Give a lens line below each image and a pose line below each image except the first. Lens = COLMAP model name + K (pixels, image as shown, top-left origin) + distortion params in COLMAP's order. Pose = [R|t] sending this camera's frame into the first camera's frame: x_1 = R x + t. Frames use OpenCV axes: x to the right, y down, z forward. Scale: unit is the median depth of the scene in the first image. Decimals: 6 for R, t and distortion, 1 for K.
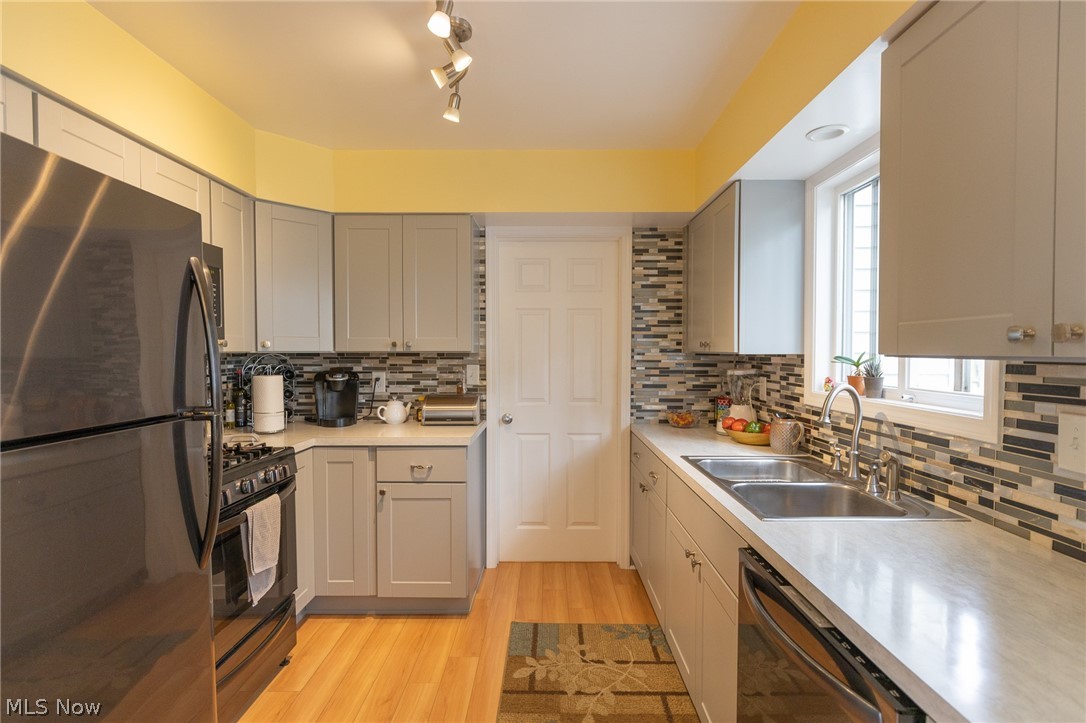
lens RADIAL K [[519.7, 0, 549.2], [0, 519.7, 363.9], [0, 0, 1]] dist [-0.000434, -0.000535]
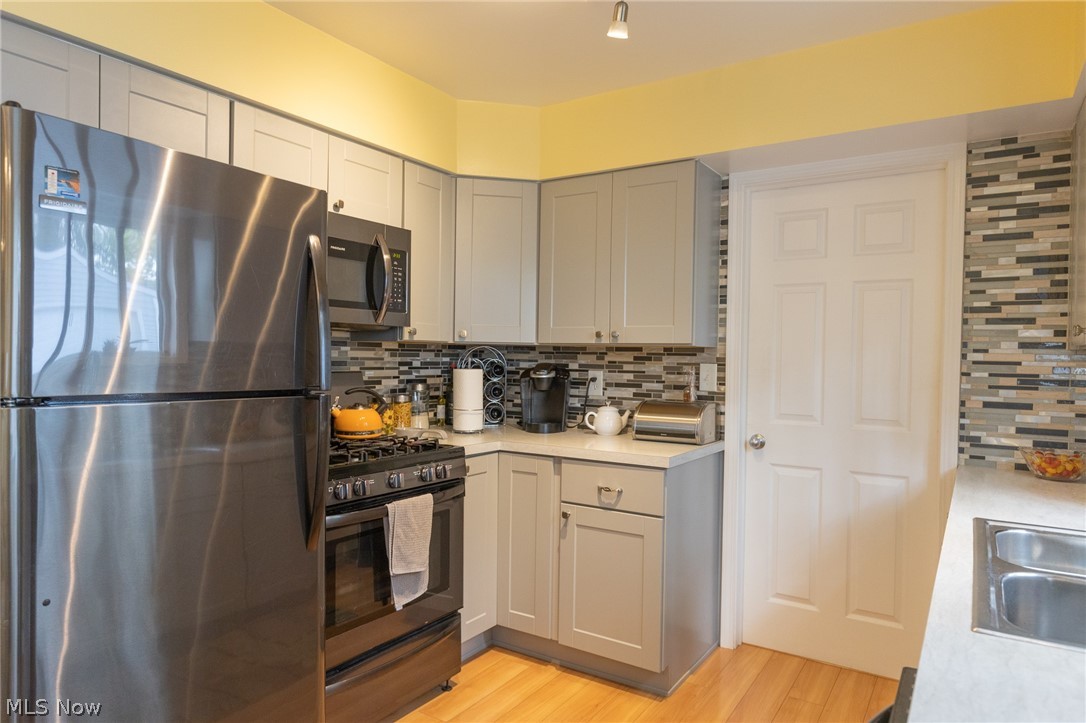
lens RADIAL K [[677.7, 0, 541.3], [0, 677.7, 363.5], [0, 0, 1]] dist [0.000822, 0.000703]
pose [[0.840348, 0.018626, -0.541727, 0.175500], [-0.029531, 0.999498, -0.011445, 0.019506], [0.541242, 0.025616, 0.840477, 0.067352]]
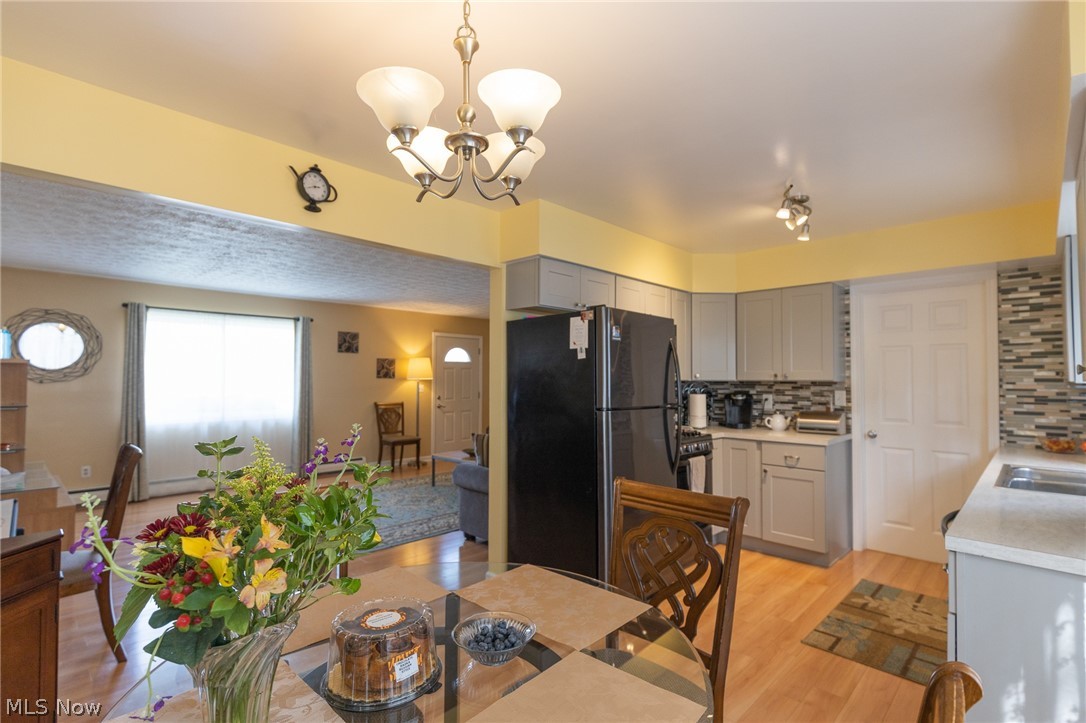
lens RADIAL K [[510.0, 0, 545.9], [0, 510.0, 365.4], [0, 0, 1]] dist [-0.000794, -0.000143]
pose [[0.717744, -0.017661, -0.696083, 0.222487], [-0.021101, 0.998667, -0.047096, 0.014687], [0.695987, 0.048491, 0.716415, -0.457559]]
